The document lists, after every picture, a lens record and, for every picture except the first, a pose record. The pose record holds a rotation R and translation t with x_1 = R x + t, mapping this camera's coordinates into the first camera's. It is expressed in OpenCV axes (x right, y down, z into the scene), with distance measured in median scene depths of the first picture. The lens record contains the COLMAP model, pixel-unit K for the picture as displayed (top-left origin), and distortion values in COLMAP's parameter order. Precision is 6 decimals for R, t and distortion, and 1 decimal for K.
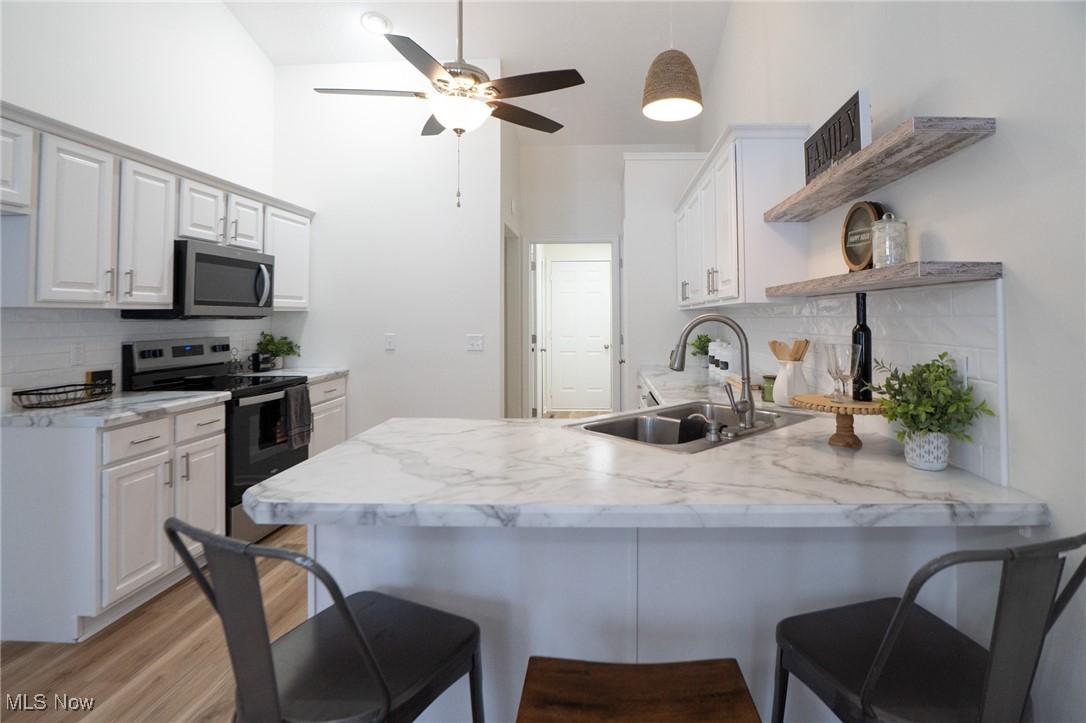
lens RADIAL K [[558.2, 0, 580.1], [0, 558.2, 307.0], [0, 0, 1]] dist [-0.016937, -0.000825]
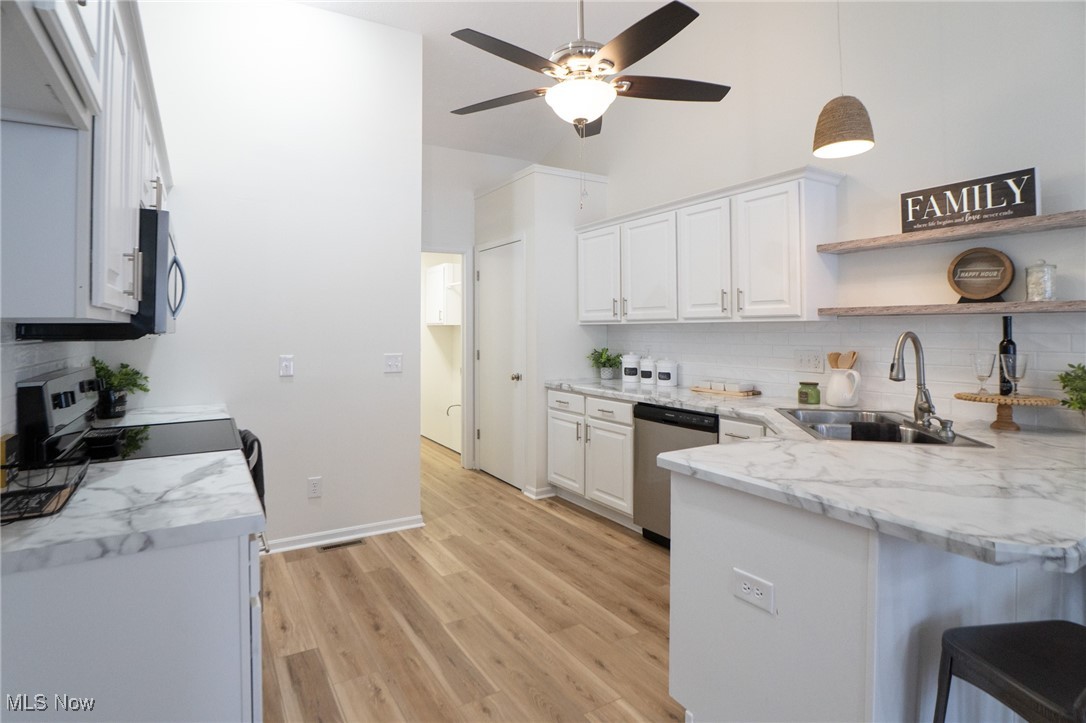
lens RADIAL K [[558.2, 0, 525.6], [0, 558.2, 330.4], [0, 0, 1]] dist [-0.016937, -0.000825]
pose [[0.849796, -0.001681, 0.527108, -0.817571], [-0.008229, 0.999831, 0.016456, -0.001743], [-0.527047, -0.018322, 0.849639, 0.322064]]
